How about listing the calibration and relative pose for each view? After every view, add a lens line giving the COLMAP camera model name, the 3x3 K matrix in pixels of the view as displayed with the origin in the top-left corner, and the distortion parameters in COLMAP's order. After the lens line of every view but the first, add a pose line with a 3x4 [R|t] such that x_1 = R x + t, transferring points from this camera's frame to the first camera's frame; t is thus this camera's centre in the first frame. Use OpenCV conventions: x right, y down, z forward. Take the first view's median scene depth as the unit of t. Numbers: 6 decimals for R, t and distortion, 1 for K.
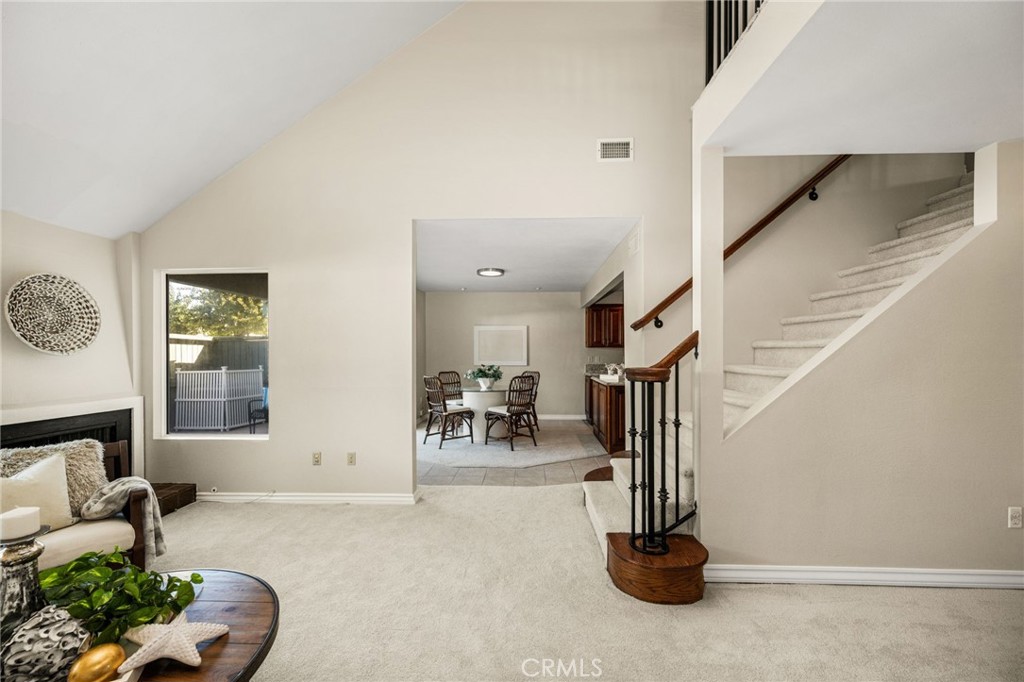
lens RADIAL K [[417.3, 0, 515.6], [0, 417.3, 348.6], [0, 0, 1]] dist [0.000432, -0.000016]
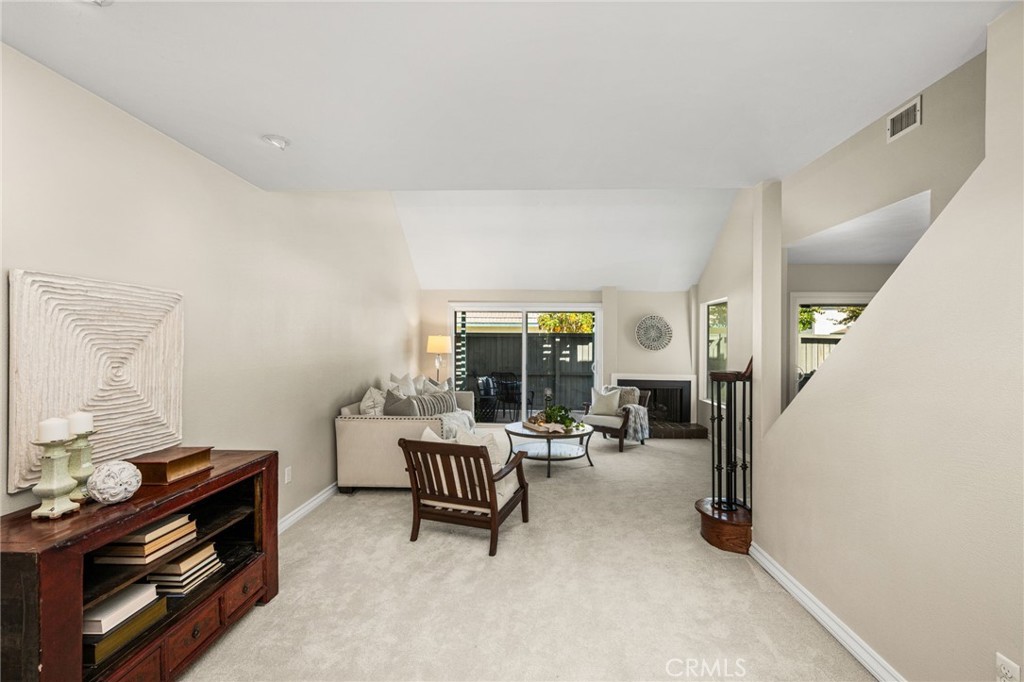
lens RADIAL K [[417.3, 0, 515.6], [0, 417.3, 348.6], [0, 0, 1]] dist [0.000432, -0.000016]
pose [[0.007841, 0.019287, -0.999783, 1.040698], [-0.002533, 0.999811, 0.019267, -0.037781], [0.999966, 0.002381, 0.007888, 0.222273]]
